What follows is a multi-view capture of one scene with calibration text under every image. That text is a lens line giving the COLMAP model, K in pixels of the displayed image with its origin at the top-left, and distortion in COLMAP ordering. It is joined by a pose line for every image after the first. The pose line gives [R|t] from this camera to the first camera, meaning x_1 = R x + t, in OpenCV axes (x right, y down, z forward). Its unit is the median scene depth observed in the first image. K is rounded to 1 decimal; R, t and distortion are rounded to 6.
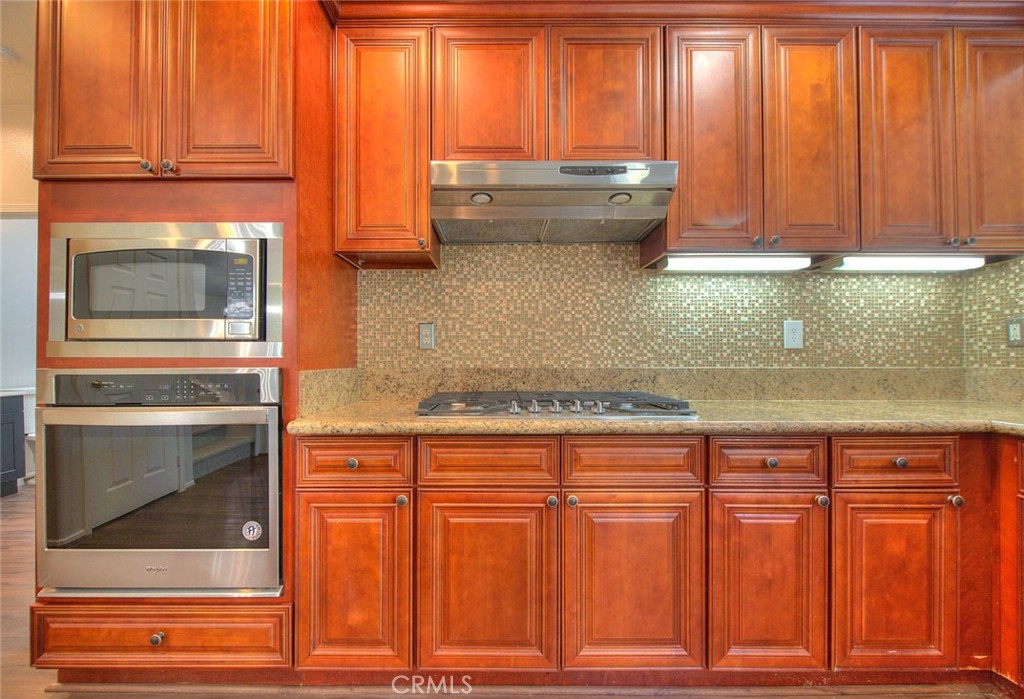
lens RADIAL K [[422.9, 0, 512.3], [0, 422.9, 359.9], [0, 0, 1]] dist [-0.008641, 0.000001]
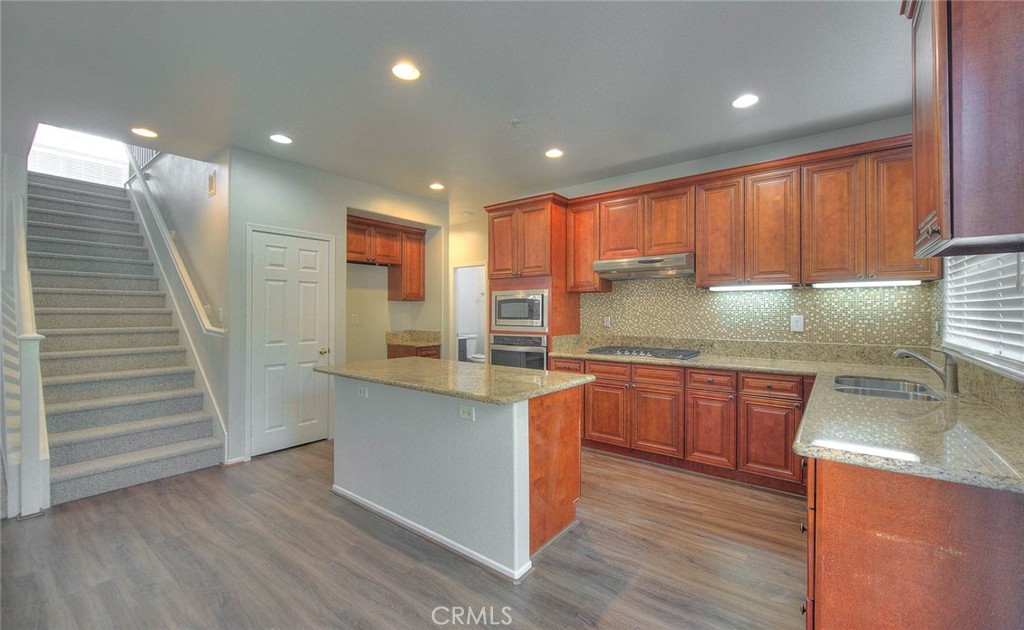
lens RADIAL K [[419.9, 0, 515.3], [0, 419.9, 326.7], [0, 0, 1]] dist [-0.001994, -0.000073]
pose [[0.784718, 0.021313, -0.619487, 1.004185], [-0.001013, 0.999451, 0.033102, -0.125033], [0.619852, -0.025348, 0.784309, -1.338543]]
